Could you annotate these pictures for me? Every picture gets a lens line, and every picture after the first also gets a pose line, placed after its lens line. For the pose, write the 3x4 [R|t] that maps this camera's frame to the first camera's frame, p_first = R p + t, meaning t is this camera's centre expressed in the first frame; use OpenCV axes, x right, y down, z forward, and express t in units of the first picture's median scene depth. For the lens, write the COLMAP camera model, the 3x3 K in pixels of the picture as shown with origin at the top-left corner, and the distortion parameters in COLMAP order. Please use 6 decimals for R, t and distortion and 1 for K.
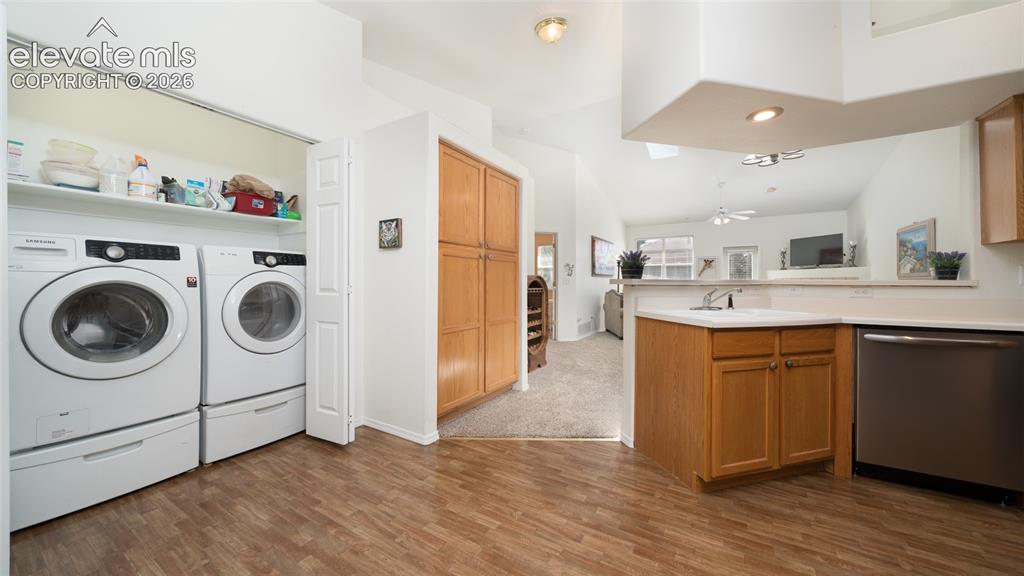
lens RADIAL K [[353.4, 0, 507.8], [0, 353.4, 281.2], [0, 0, 1]] dist [-0.004455, -0.000652]
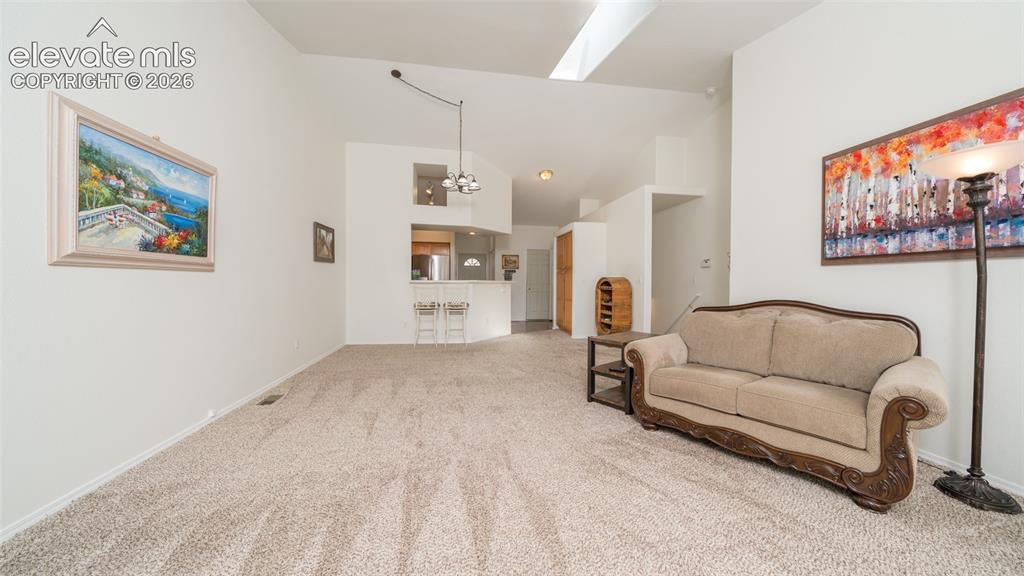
lens RADIAL K [[353.4, 0, 520.8], [0, 353.4, 284.6], [0, 0, 1]] dist [-0.004455, -0.000652]
pose [[-0.746415, -0.005265, -0.665460, 0.781098], [-0.006255, 0.999980, -0.000896, 0.009410], [0.665451, 0.003494, -0.746433, 1.146079]]
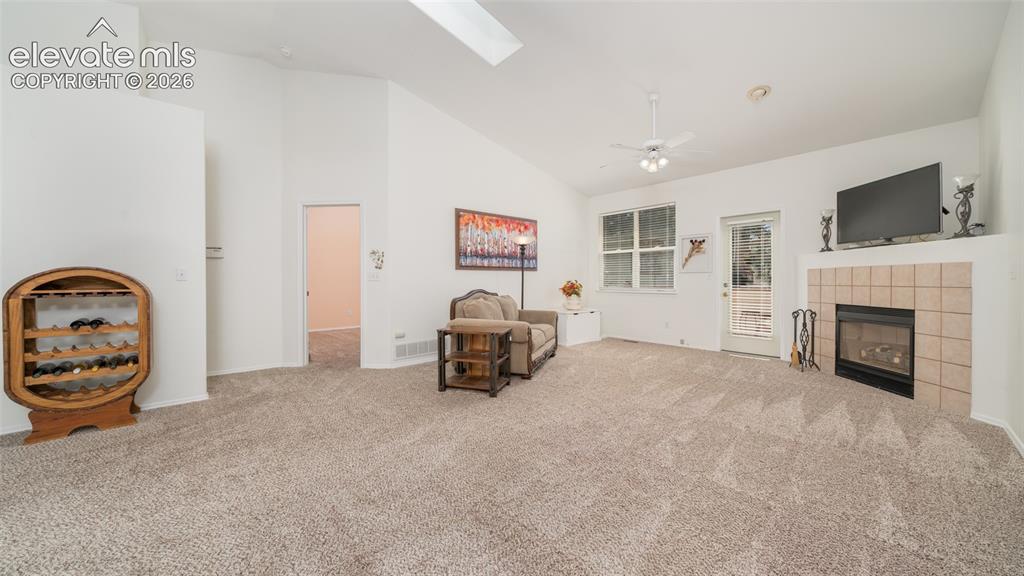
lens RADIAL K [[353.4, 0, 505.1], [0, 353.4, 283.3], [0, 0, 1]] dist [-0.004455, -0.000652]
pose [[0.955819, -0.003424, -0.293937, 0.559701], [0.007897, 0.999870, 0.014032, 0.003592], [0.293851, -0.015733, 0.955722, 0.419844]]
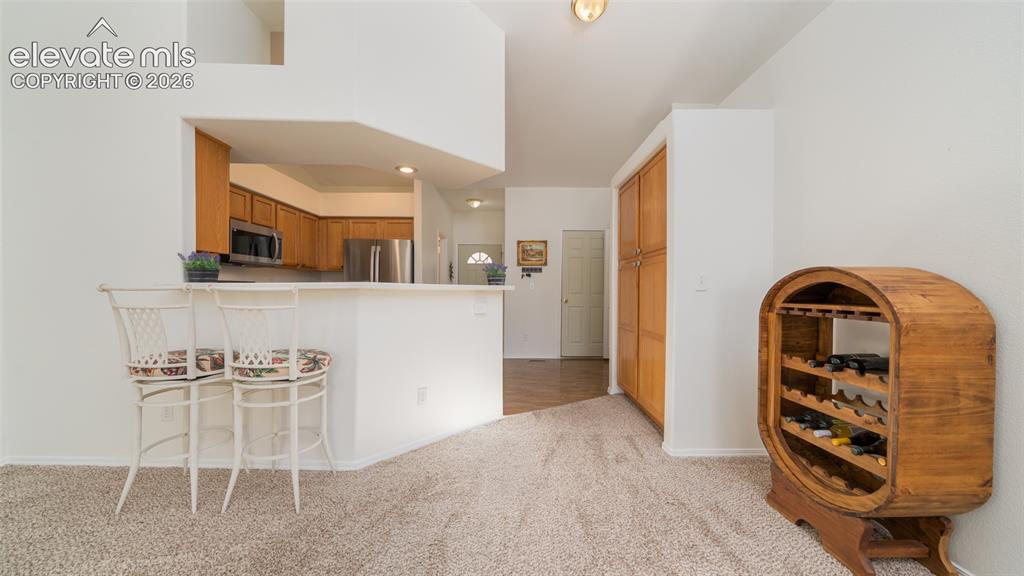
lens RADIAL K [[353.4, 0, 517.5], [0, 353.4, 298.3], [0, 0, 1]] dist [-0.004455, -0.000652]
pose [[-0.849410, 0.000985, -0.527733, 0.319437], [-0.008281, 0.999850, 0.015195, 0.006058], [0.527668, 0.017277, -0.849275, 0.719636]]
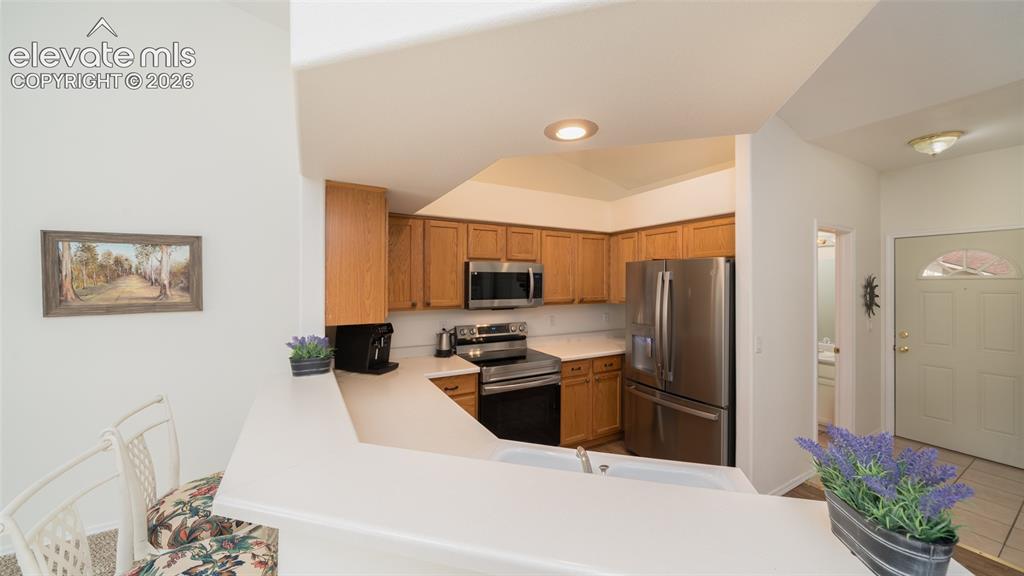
lens RADIAL K [[353.4, 0, 511.9], [0, 353.4, 282.2], [0, 0, 1]] dist [-0.004455, -0.000652]
pose [[-0.868484, -0.007403, 0.495661, 0.150688], [-0.009193, 0.999957, -0.001174, -0.064099], [-0.495631, -0.005576, -0.868515, 0.458825]]
